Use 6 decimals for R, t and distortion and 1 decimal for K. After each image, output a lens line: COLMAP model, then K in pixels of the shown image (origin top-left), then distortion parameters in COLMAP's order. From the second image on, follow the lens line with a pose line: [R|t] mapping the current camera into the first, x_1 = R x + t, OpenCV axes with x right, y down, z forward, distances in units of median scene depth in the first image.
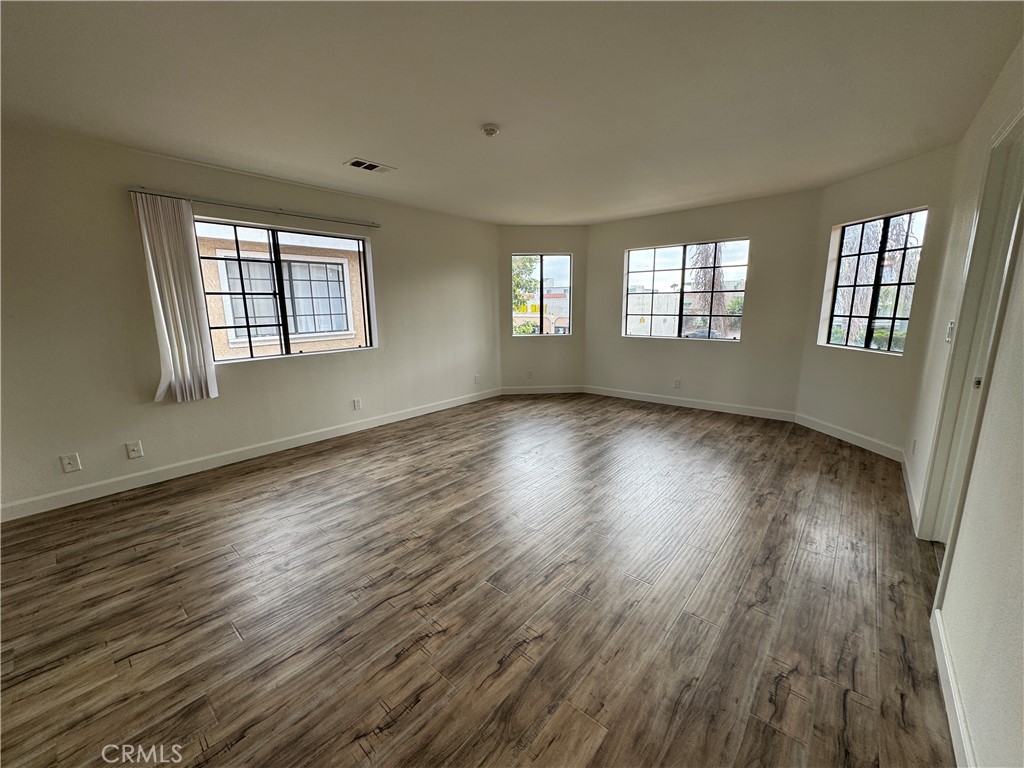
lens RADIAL K [[413.3, 0, 514.4], [0, 413.3, 381.6], [0, 0, 1]] dist [-0.003327, -0.000642]
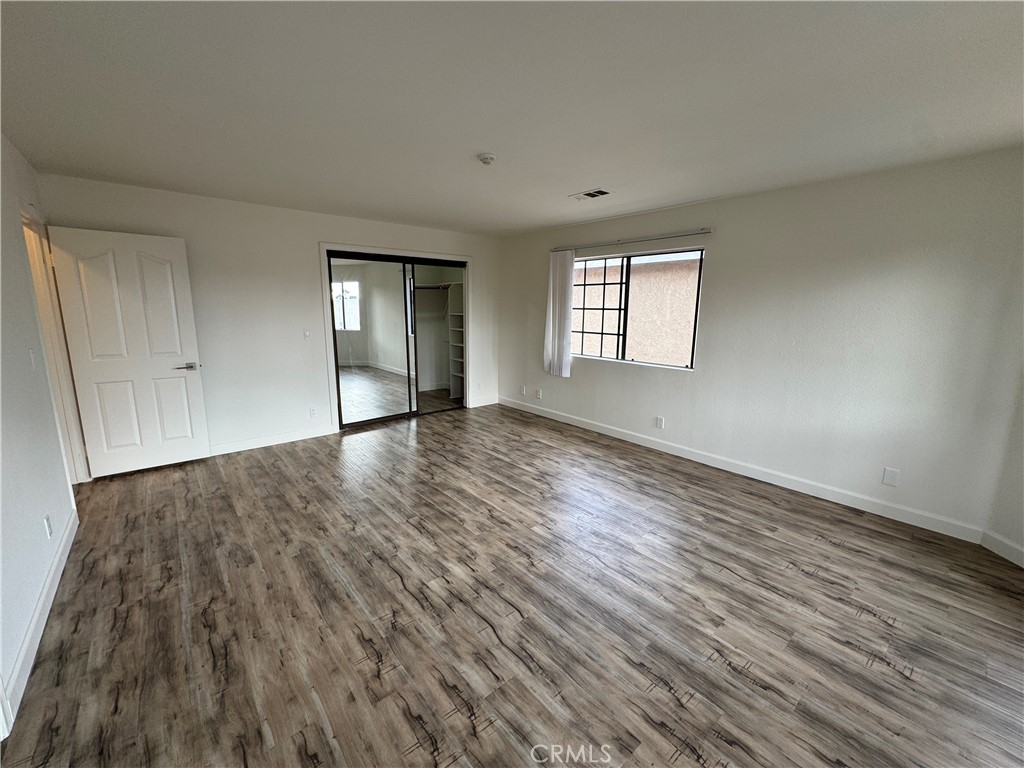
lens RADIAL K [[413.3, 0, 508.0], [0, 413.3, 378.9], [0, 0, 1]] dist [-0.003327, -0.000642]
pose [[-0.162876, 0.179207, -0.970235, 0.724364], [-0.195196, 0.958077, 0.209729, -0.214074], [0.967145, 0.223546, -0.121068, 0.907292]]
